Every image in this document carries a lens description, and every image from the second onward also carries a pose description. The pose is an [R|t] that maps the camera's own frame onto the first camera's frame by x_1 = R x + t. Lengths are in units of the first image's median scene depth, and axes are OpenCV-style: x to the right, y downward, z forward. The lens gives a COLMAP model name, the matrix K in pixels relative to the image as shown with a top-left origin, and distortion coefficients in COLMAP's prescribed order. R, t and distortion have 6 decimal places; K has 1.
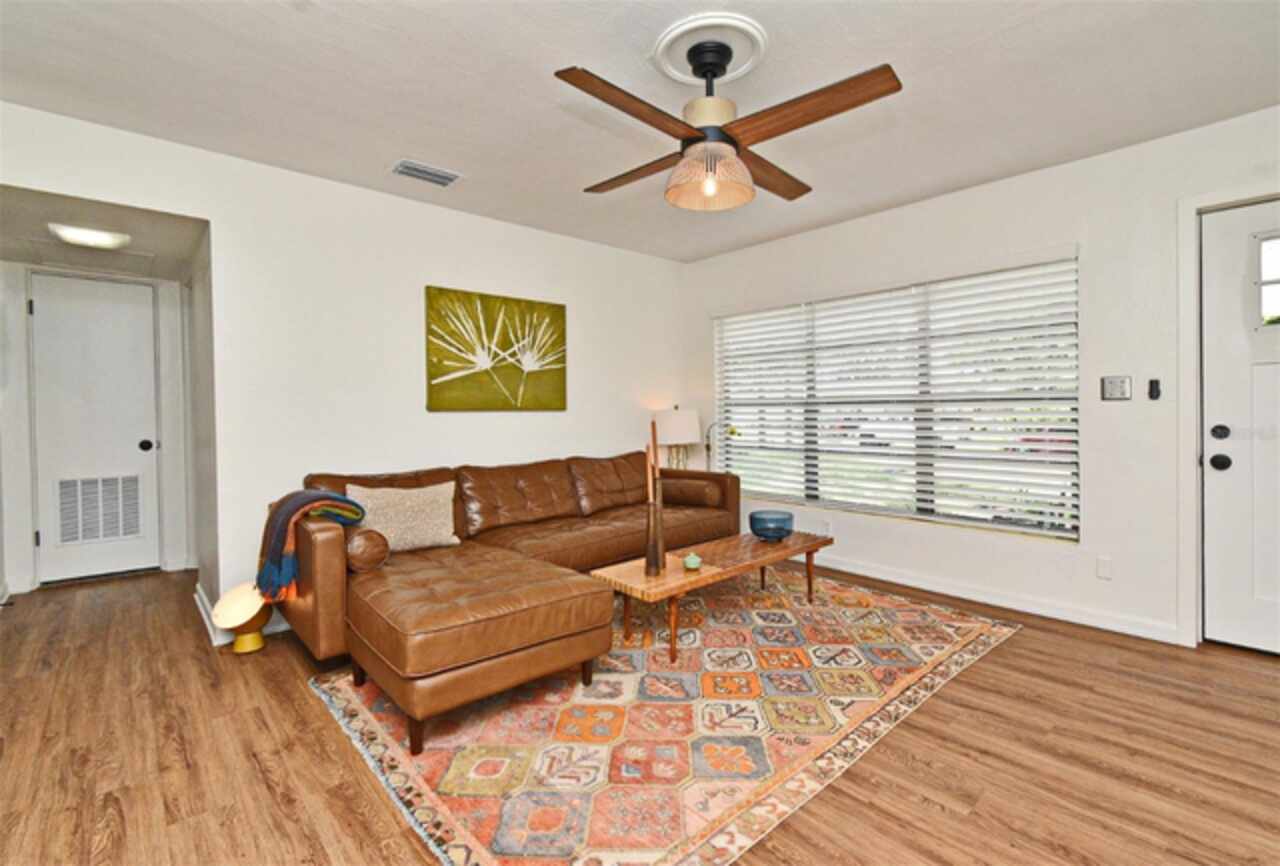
lens RADIAL K [[570.6, 0, 630.5], [0, 570.6, 412.2], [0, 0, 1]] dist [-0.000646, 0.000119]
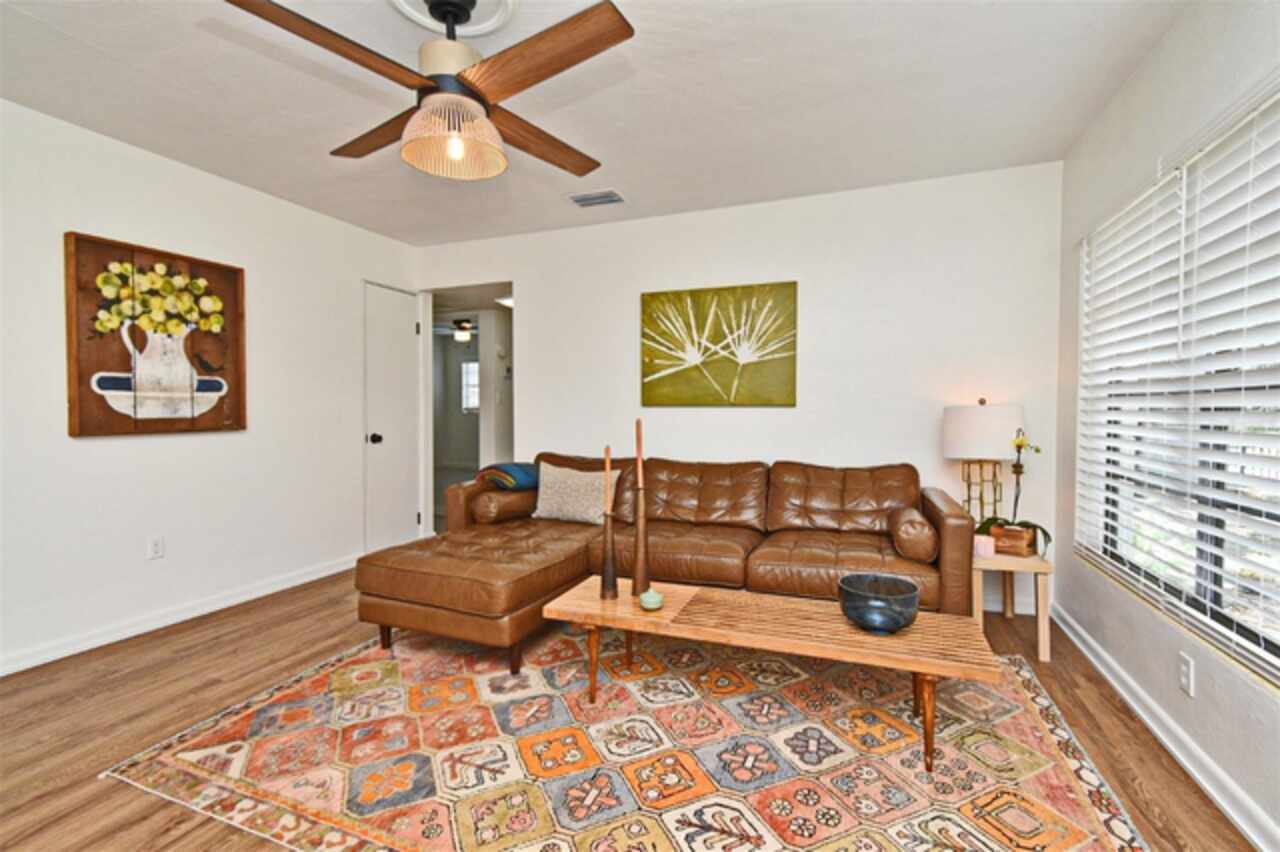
lens RADIAL K [[542.9, 0, 630.6], [0, 542.9, 421.9], [0, 0, 1]] dist [0.002261, -0.000147]
pose [[0.470142, 0.028370, -0.882135, 0.635501], [-0.003929, 0.999541, 0.030052, -0.003918], [0.882582, -0.010663, 0.470038, 0.532737]]
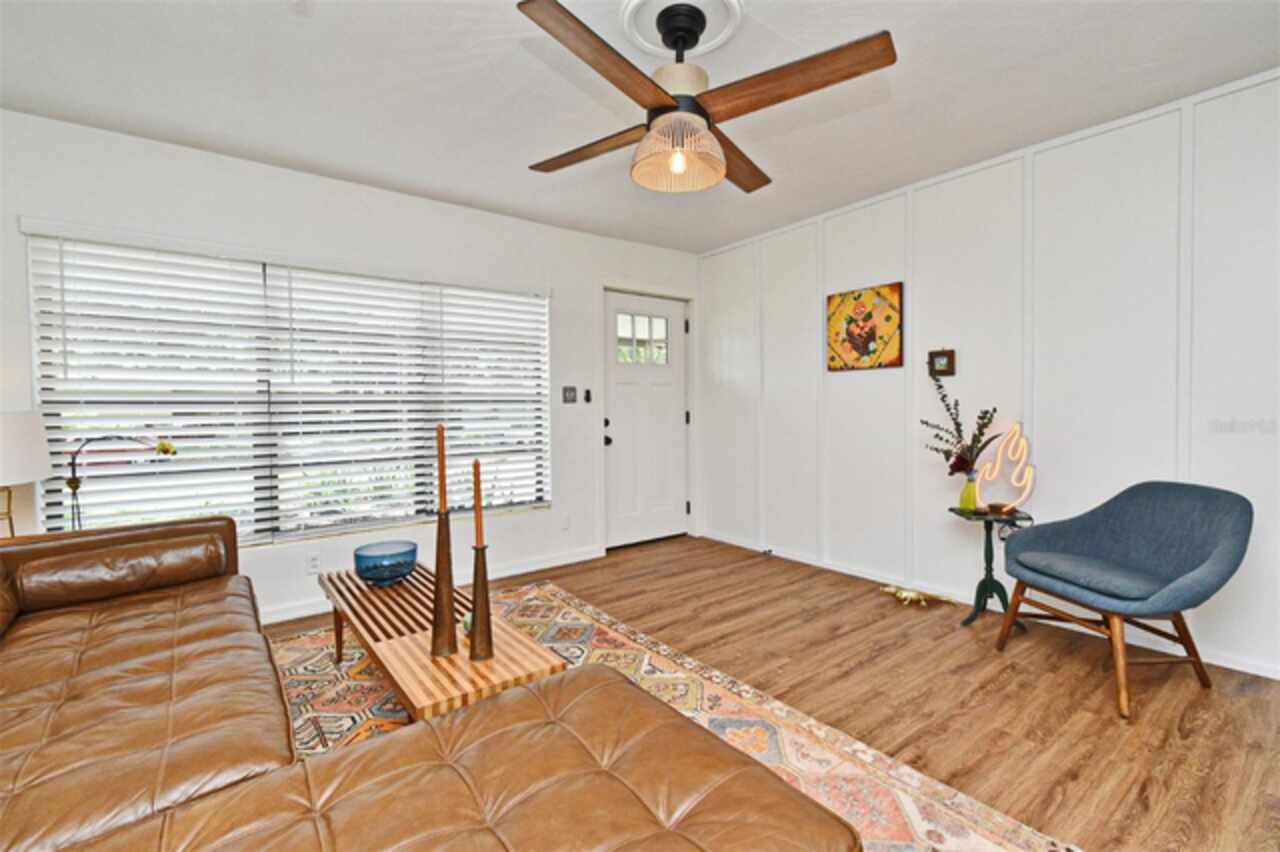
lens RADIAL K [[570.4, 0, 636.3], [0, 570.4, 418.6], [0, 0, 1]] dist [0.015628, -0.000116]
pose [[0.068567, -0.012813, 0.997564, -0.498777], [0.011912, 0.999857, 0.012024, 0.002929], [-0.997575, 0.011059, 0.068709, 0.636711]]
